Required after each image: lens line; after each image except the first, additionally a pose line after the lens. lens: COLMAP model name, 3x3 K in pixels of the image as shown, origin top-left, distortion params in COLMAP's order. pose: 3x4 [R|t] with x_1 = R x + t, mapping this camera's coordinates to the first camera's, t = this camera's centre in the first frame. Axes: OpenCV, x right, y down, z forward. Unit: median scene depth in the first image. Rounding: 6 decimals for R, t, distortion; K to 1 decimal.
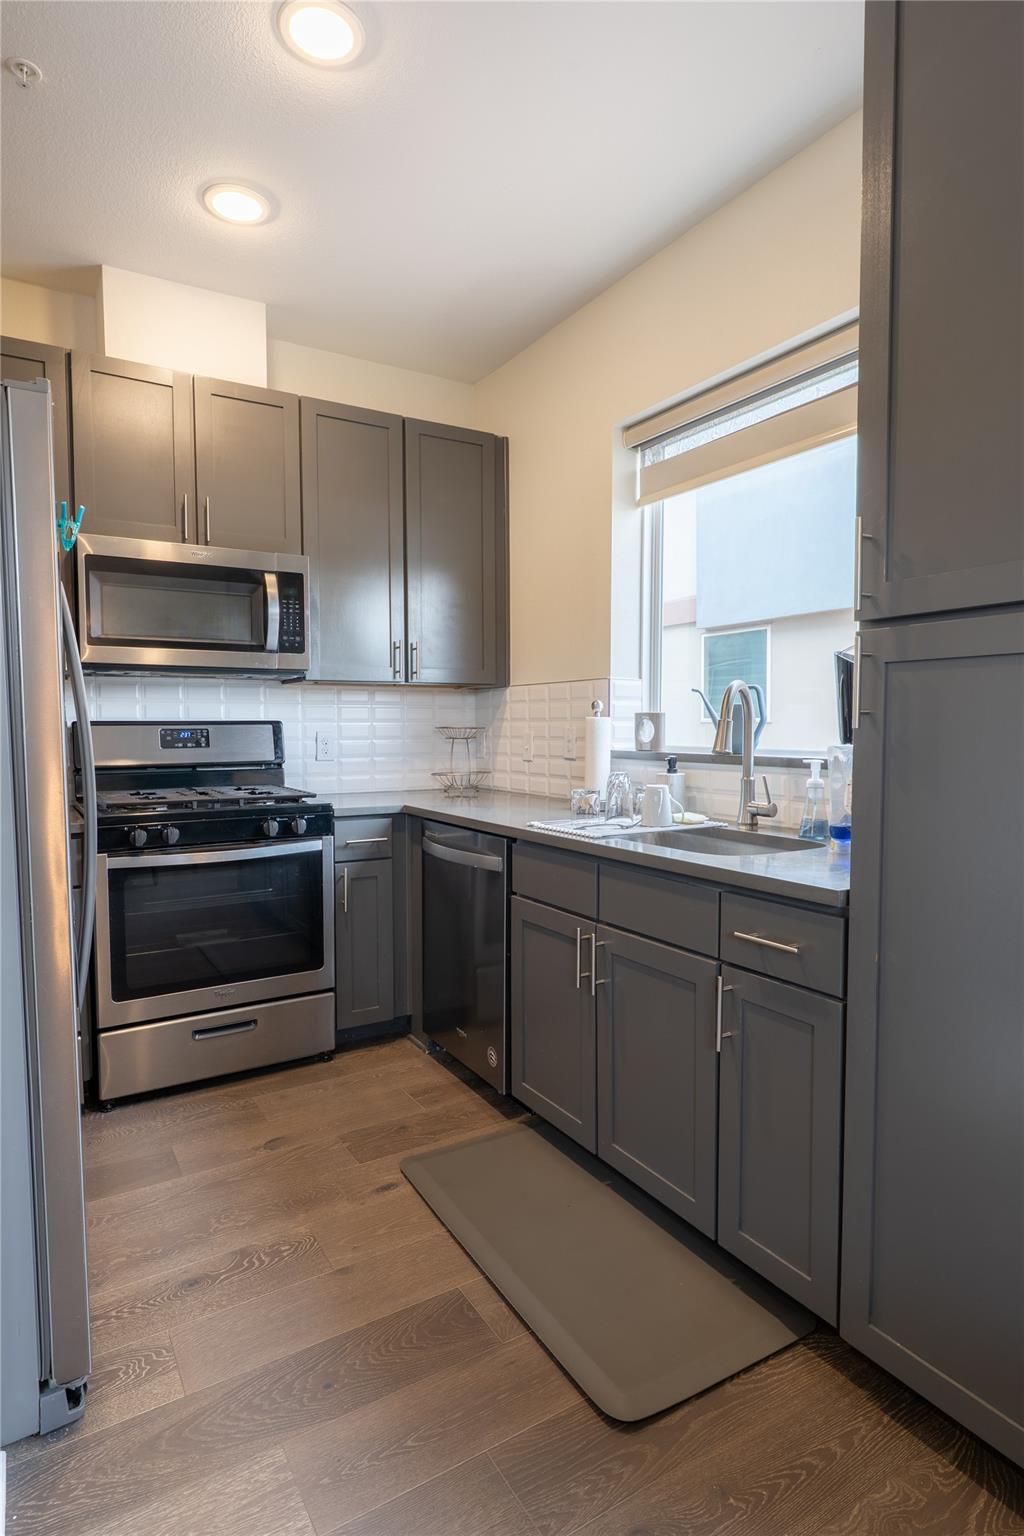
lens RADIAL K [[813.9, 0, 510.4], [0, 813.9, 769.3], [0, 0, 1]] dist [0.001839, 0.000999]
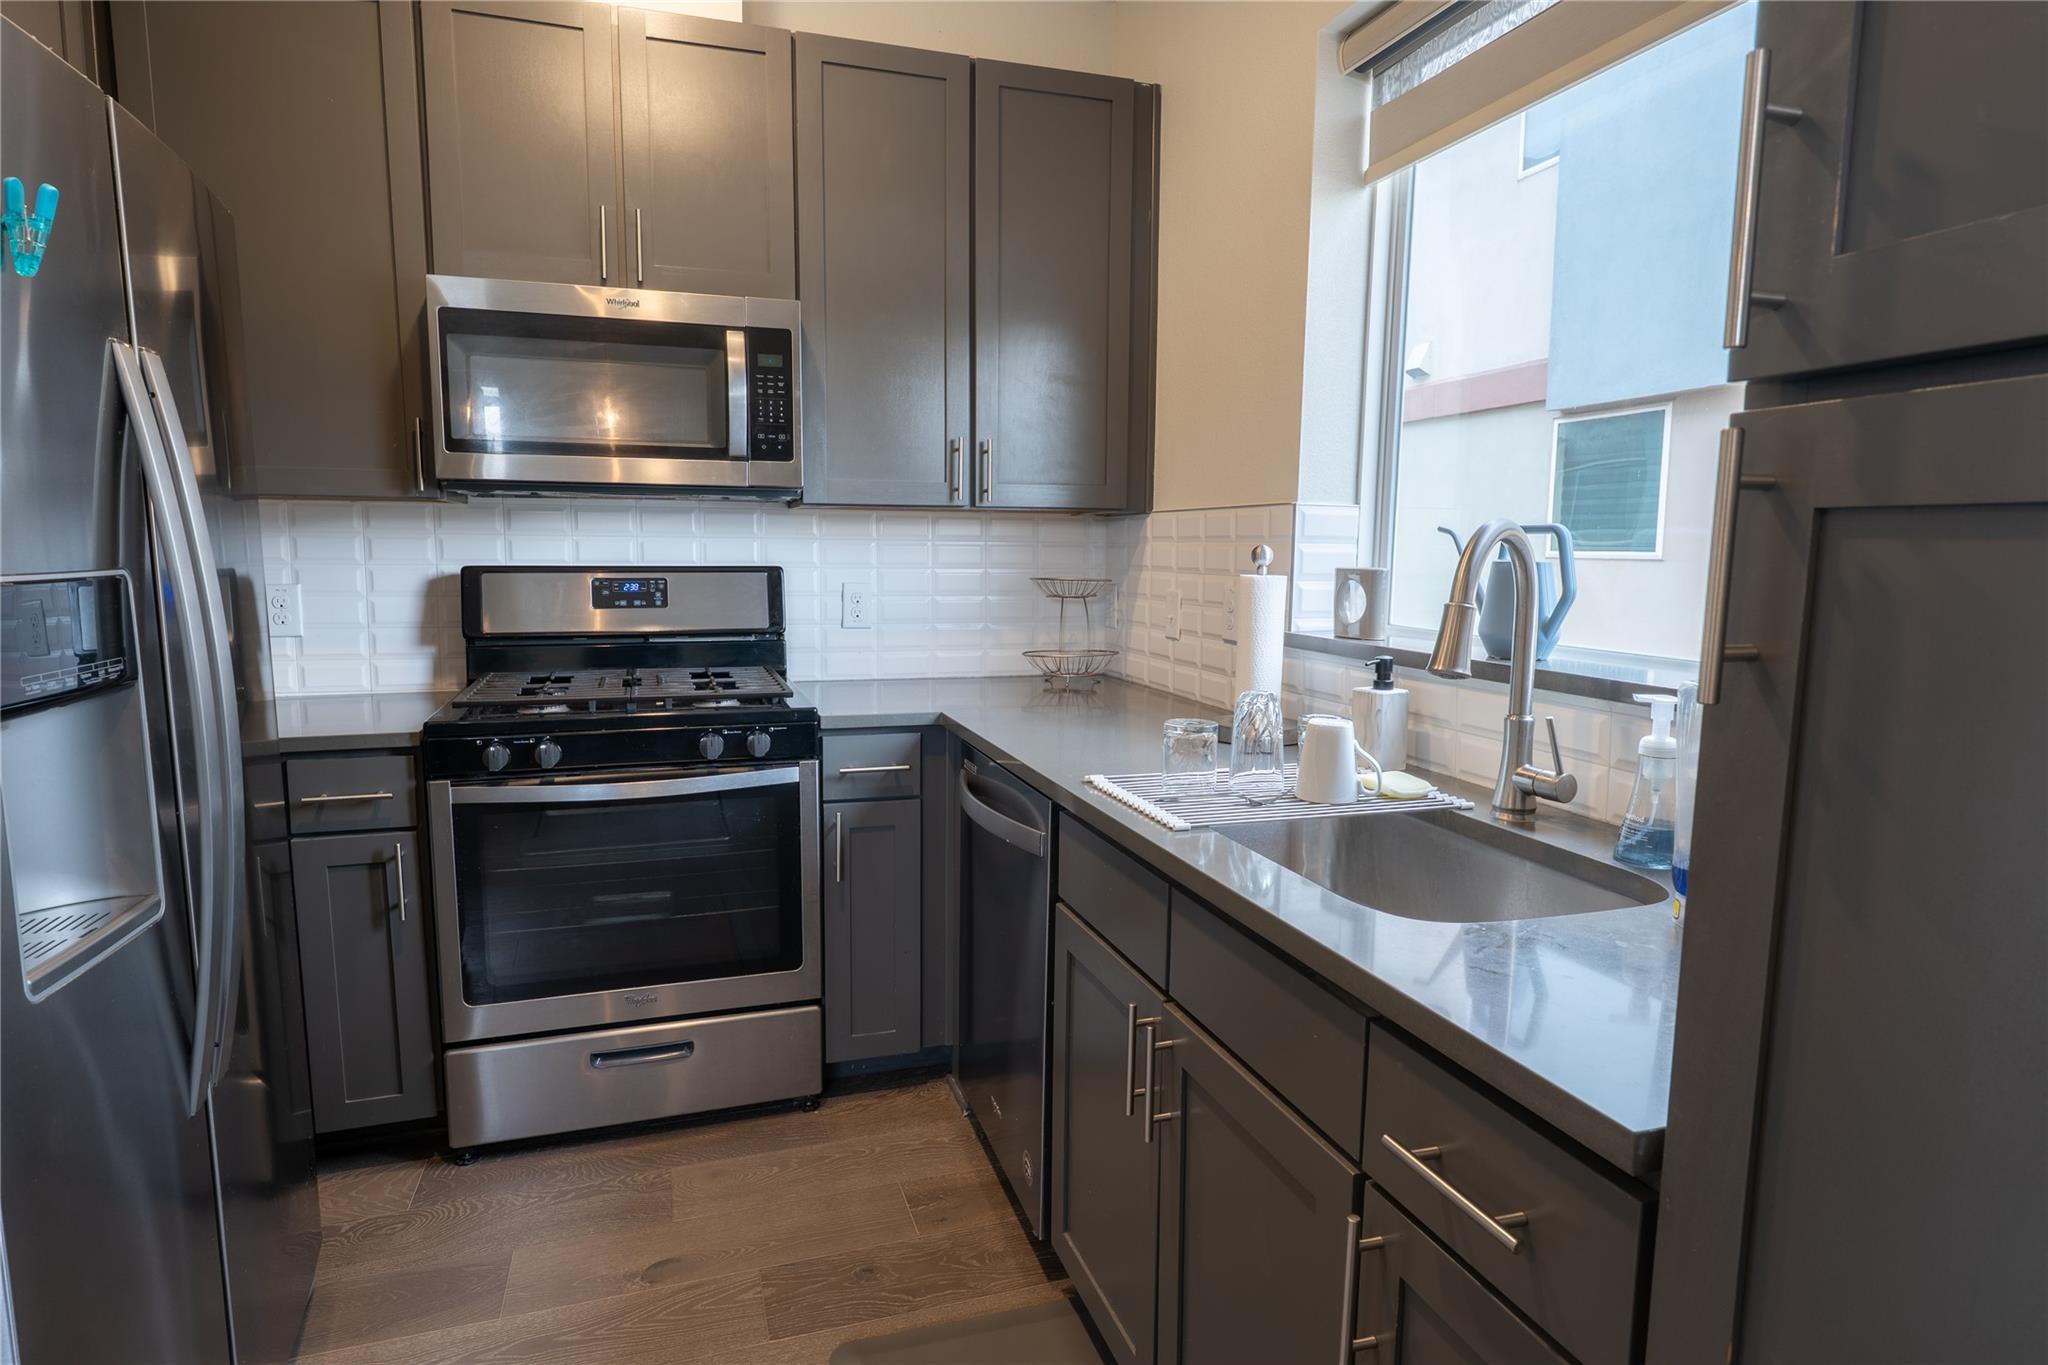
lens RADIAL K [[1095.3, 0, 1022.2], [0, 1095.3, 679.3], [0, 0, 1]] dist [-0.003427, 0.000938]
pose [[0.973962, 0.039245, -0.223288, 0.113477], [-0.024804, 0.997437, 0.067118, -0.038109], [0.225350, -0.059832, 0.972439, 0.225885]]
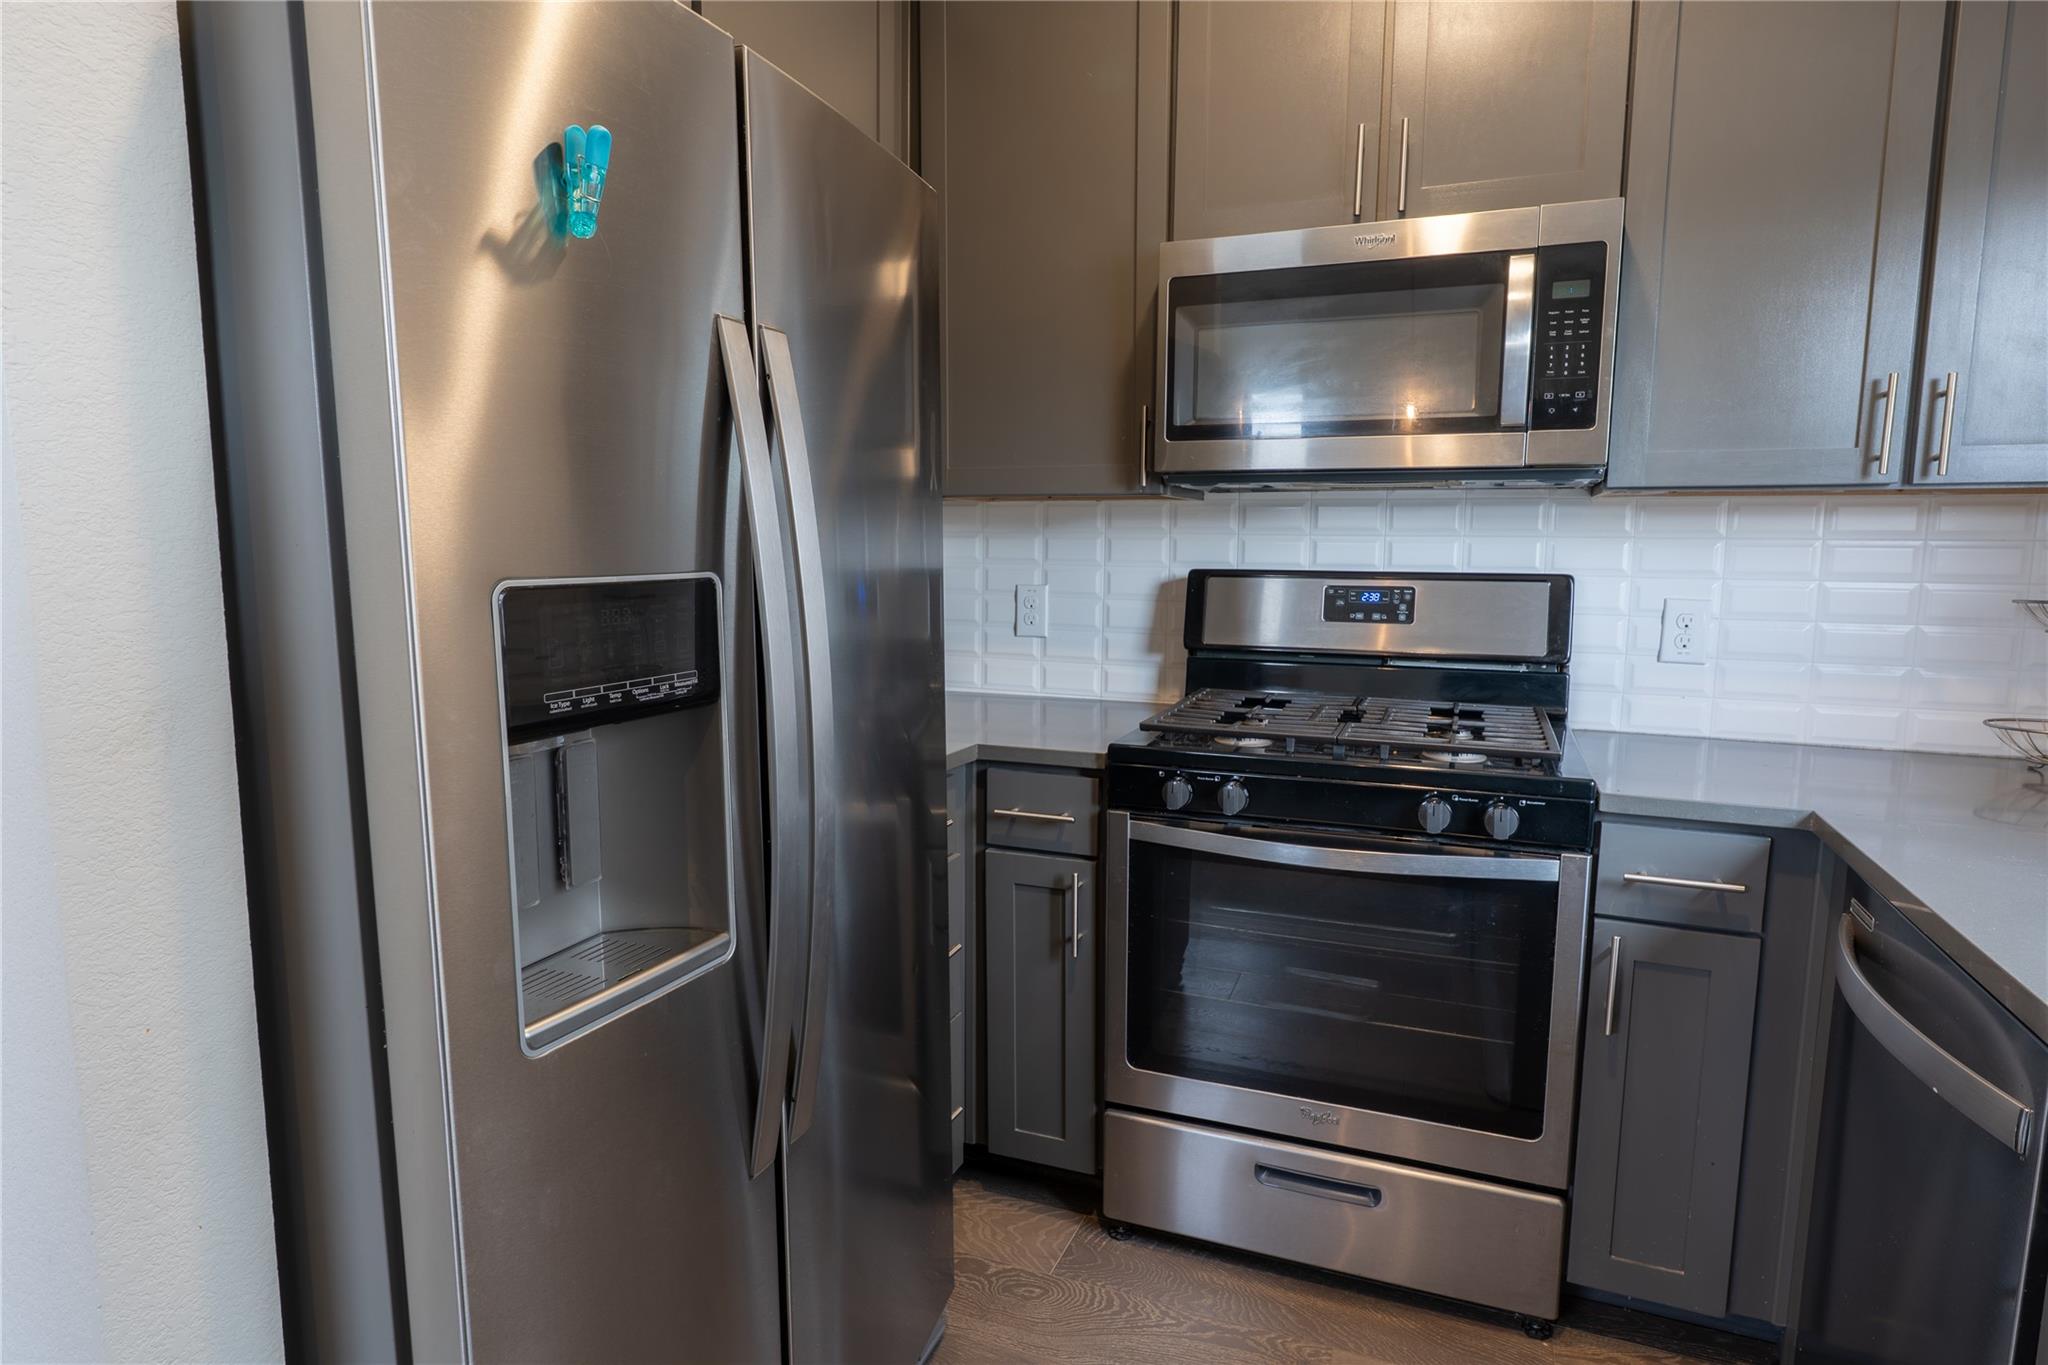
lens RADIAL K [[1114.1, 0, 1032.3], [0, 1114.1, 679.3], [0, 0, 1]] dist [-0.002842, 0.001347]
pose [[0.600080, 0.106078, -0.792876, 0.058981], [-0.054160, 0.994282, 0.092034, -0.047355], [0.798105, -0.012286, 0.602394, 0.405235]]
